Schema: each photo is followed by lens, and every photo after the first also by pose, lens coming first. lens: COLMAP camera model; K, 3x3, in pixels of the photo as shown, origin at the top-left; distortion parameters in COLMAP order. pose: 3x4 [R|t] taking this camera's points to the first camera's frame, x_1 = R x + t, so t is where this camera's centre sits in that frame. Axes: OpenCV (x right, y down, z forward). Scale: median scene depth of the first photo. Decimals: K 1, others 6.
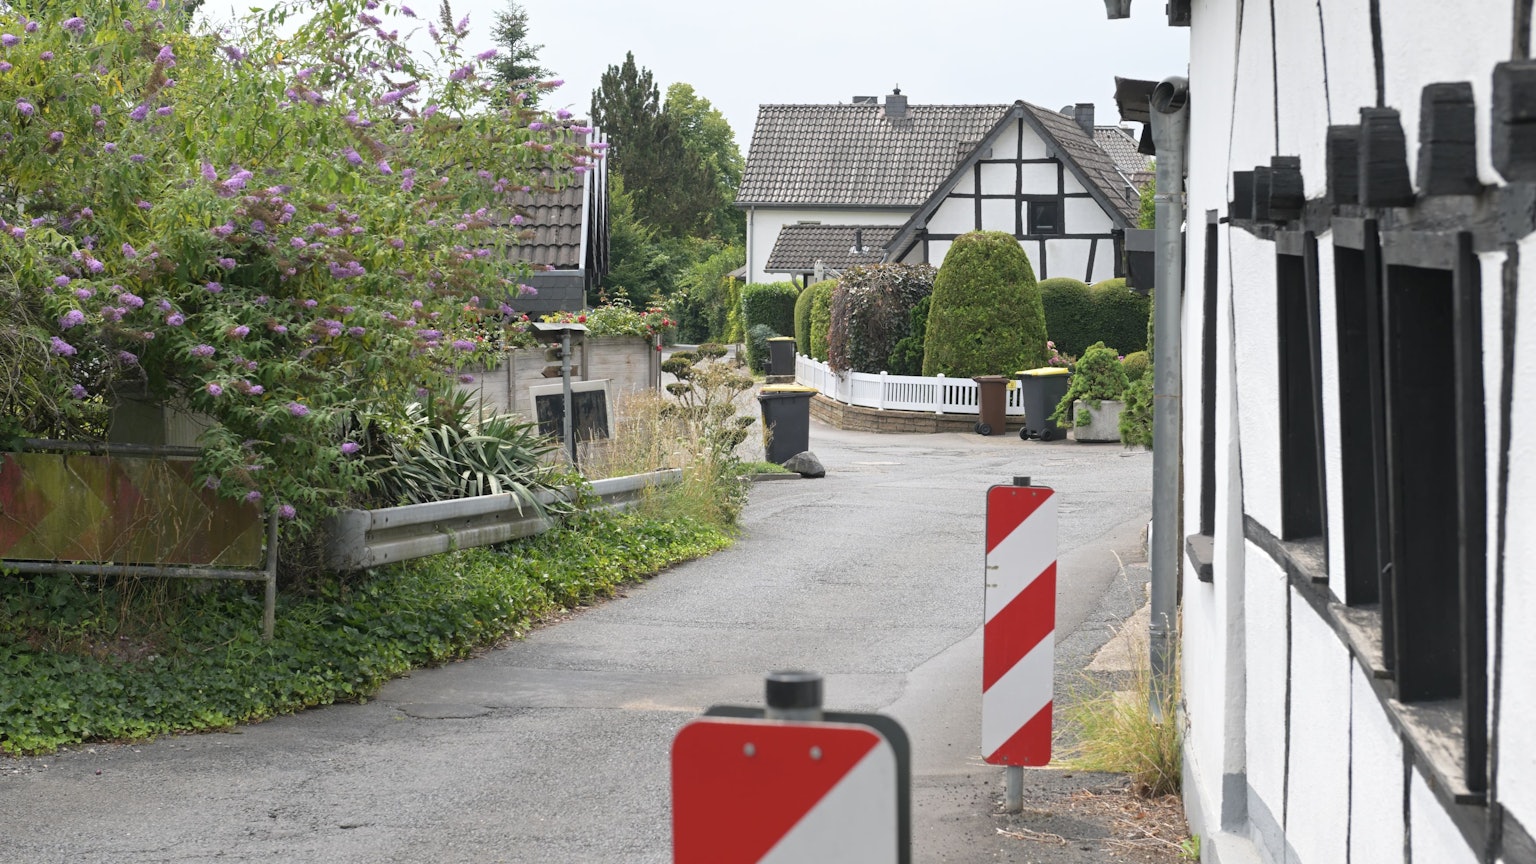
lens RADIAL K [[3095.8, 0, 768.4], [0, 3095.8, 432.1], [0, 0, 1]] dist [0.024276, 0.000000]
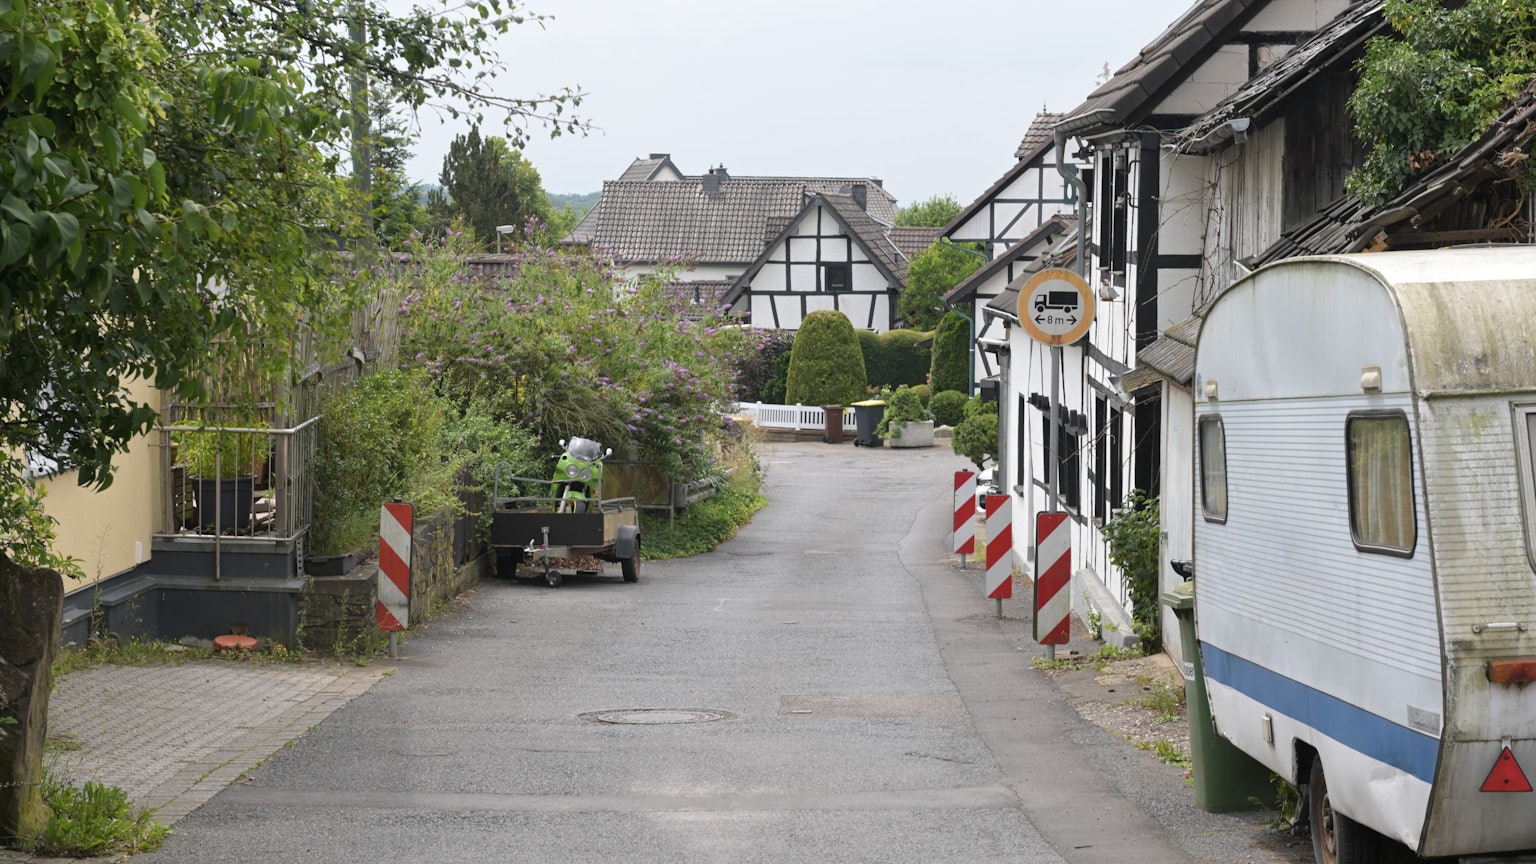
lens RADIAL K [[3095.8, 0, 767.7], [0, 3095.8, 432.1], [0, 0, 1]] dist [0.024276, 0.000000]
pose [[0.995855, -0.007508, 0.090641, -0.064467], [0.007364, 0.999971, 0.001919, -0.005002], [-0.090653, -0.001244, 0.995882, -0.345620]]
